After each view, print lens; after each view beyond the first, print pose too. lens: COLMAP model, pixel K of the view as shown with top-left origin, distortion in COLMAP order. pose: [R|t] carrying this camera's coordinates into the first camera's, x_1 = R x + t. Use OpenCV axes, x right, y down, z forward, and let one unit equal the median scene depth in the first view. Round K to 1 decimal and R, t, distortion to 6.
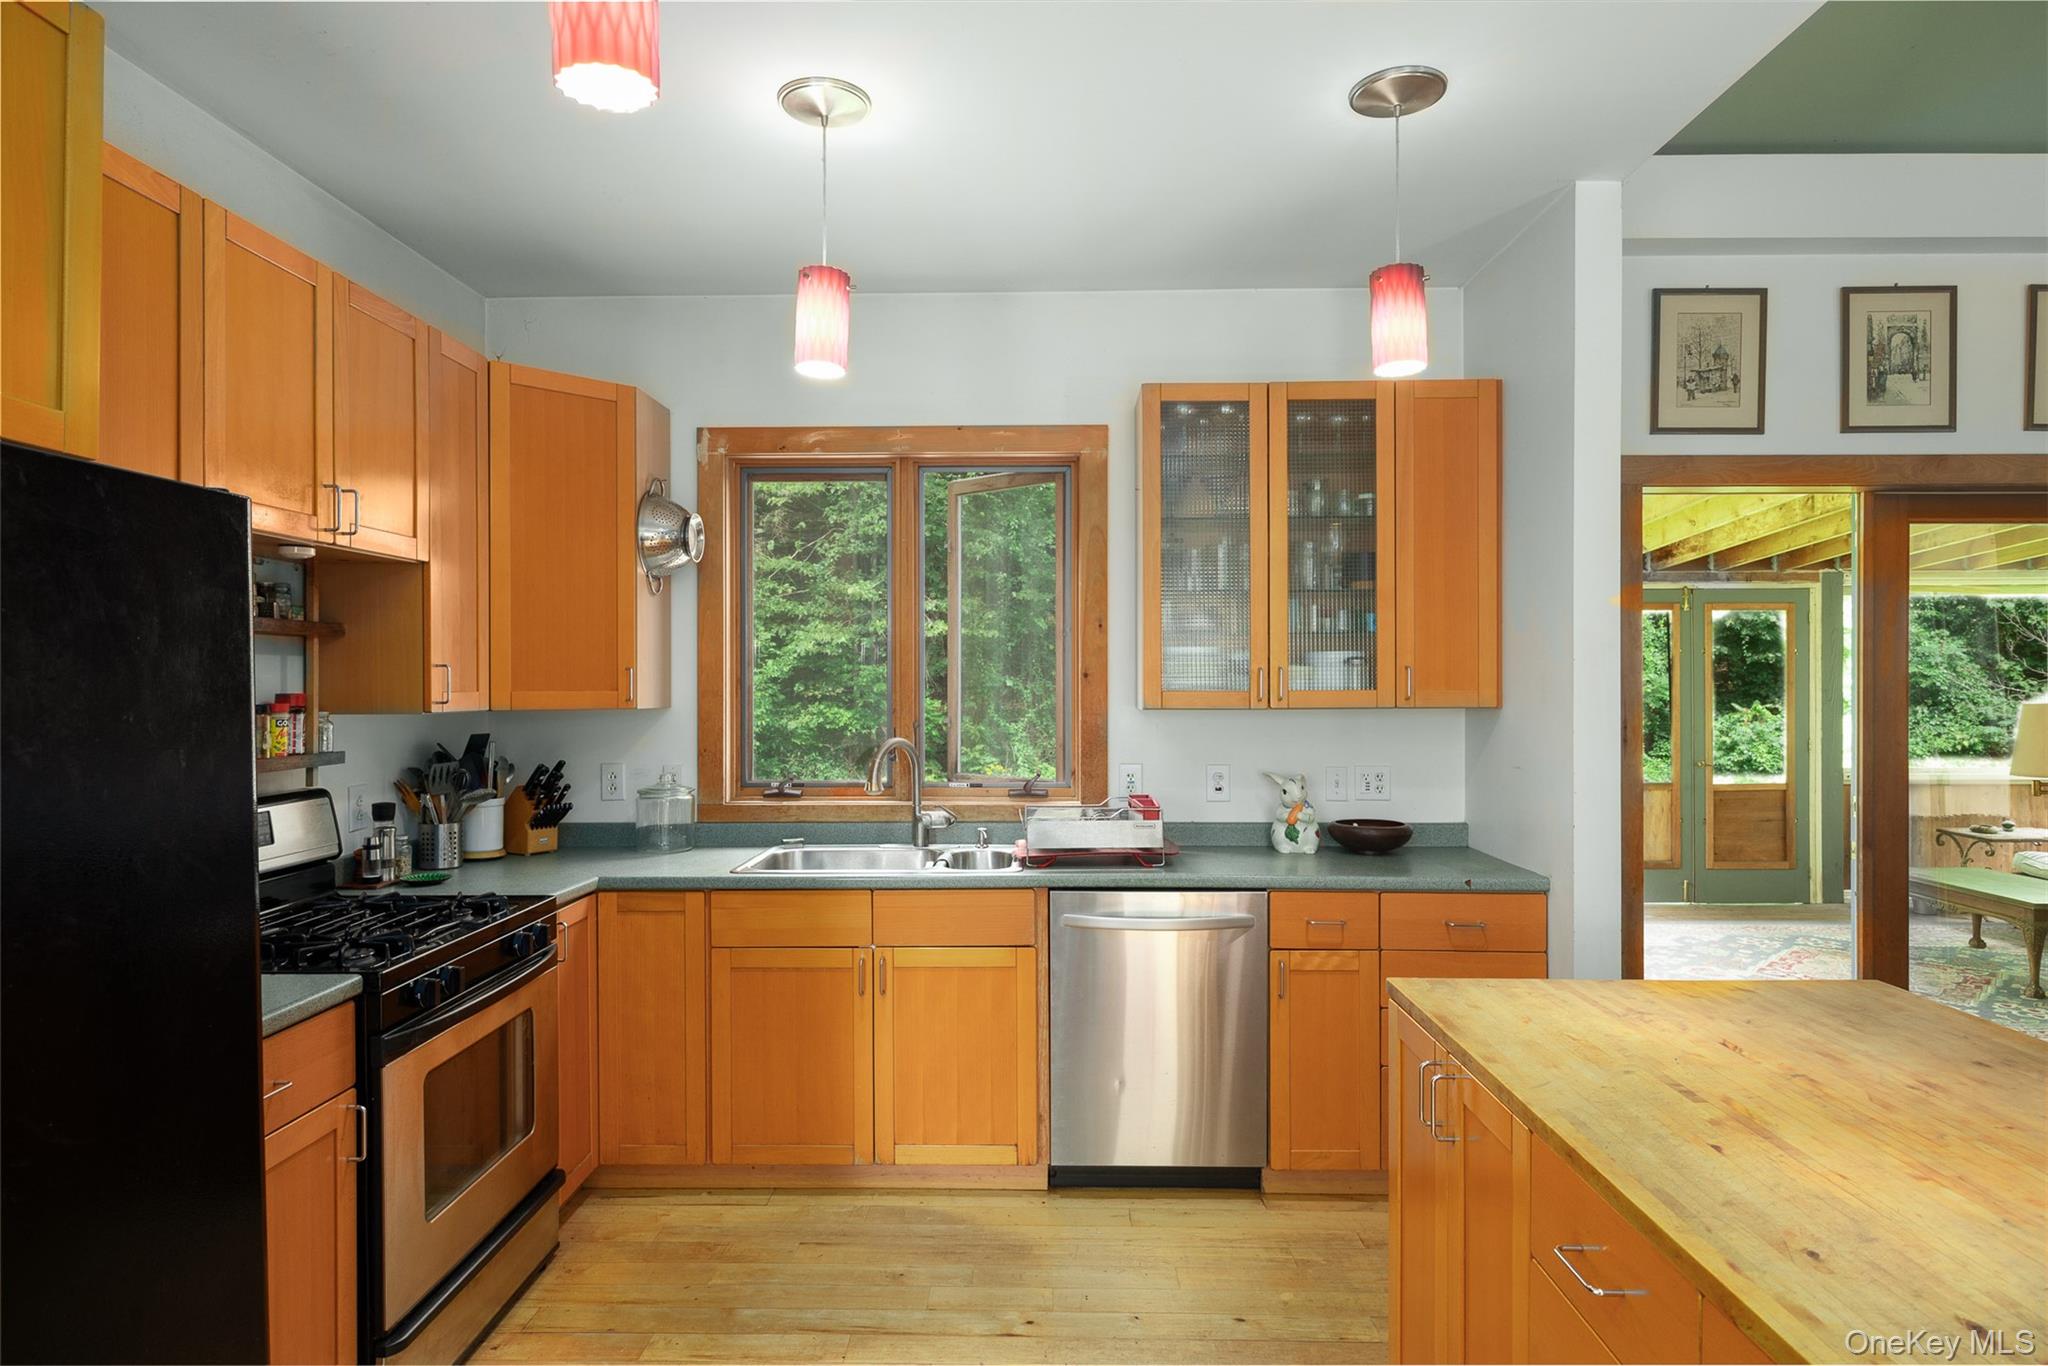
lens RADIAL K [[1129.9, 0, 1024.0], [0, 1129.9, 683.0], [0, 0, 1]] dist [0.001103, -0.001420]
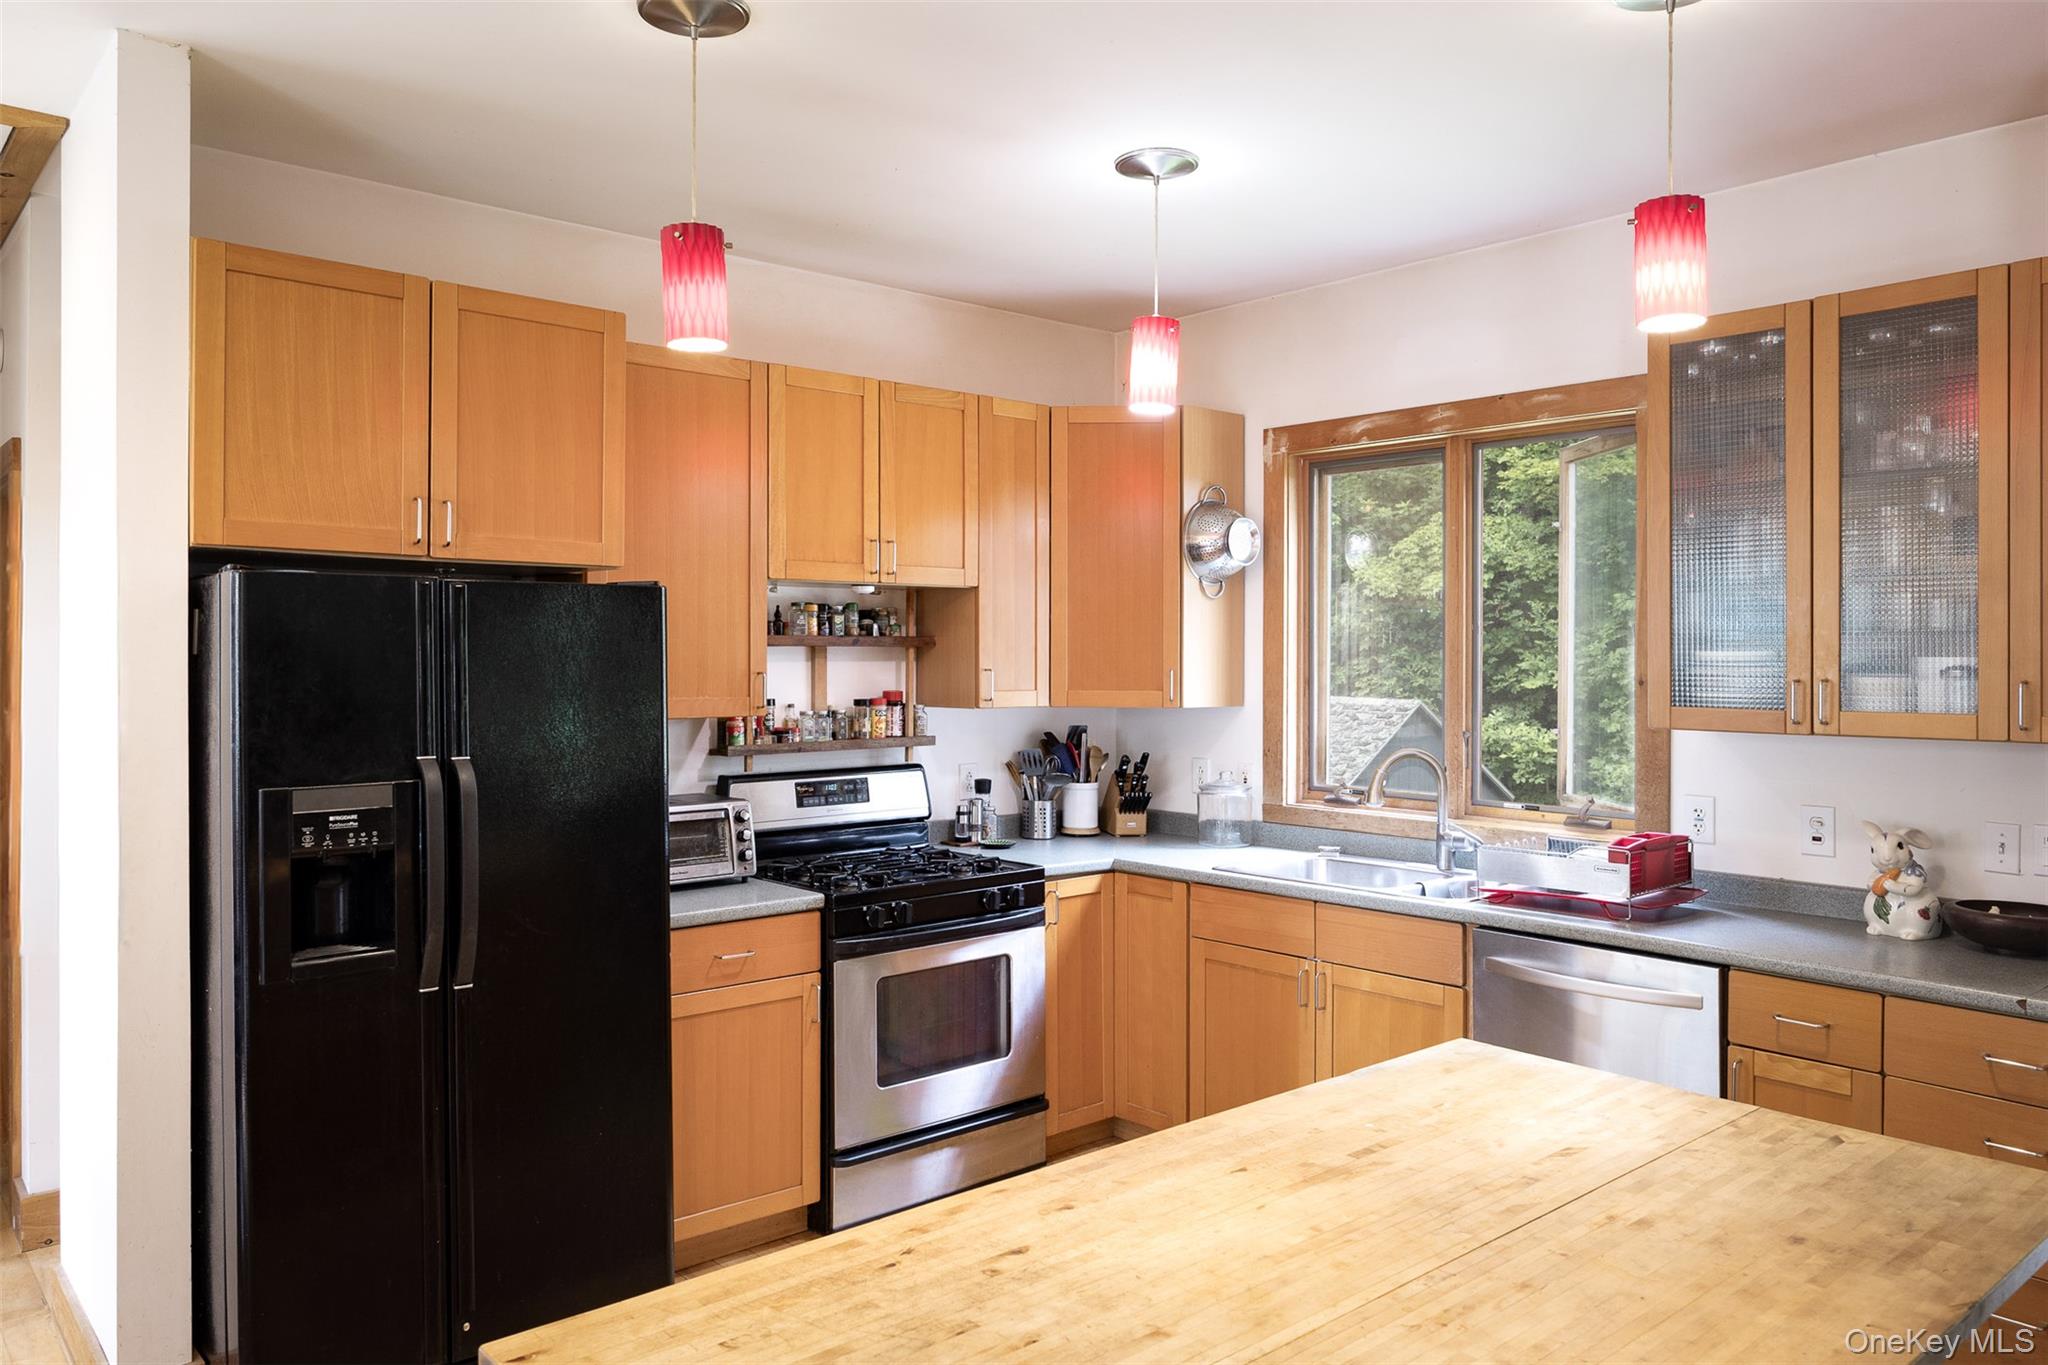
lens RADIAL K [[1435.0, 0, 1023.2], [0, 1435.0, 657.3], [0, 0, 1]] dist [0.000300, 0.000427]
pose [[0.680137, 0.005812, -0.733062, 0.558442], [-0.004429, 0.999983, 0.003819, -0.029867], [0.733072, 0.000649, 0.680151, -0.028511]]
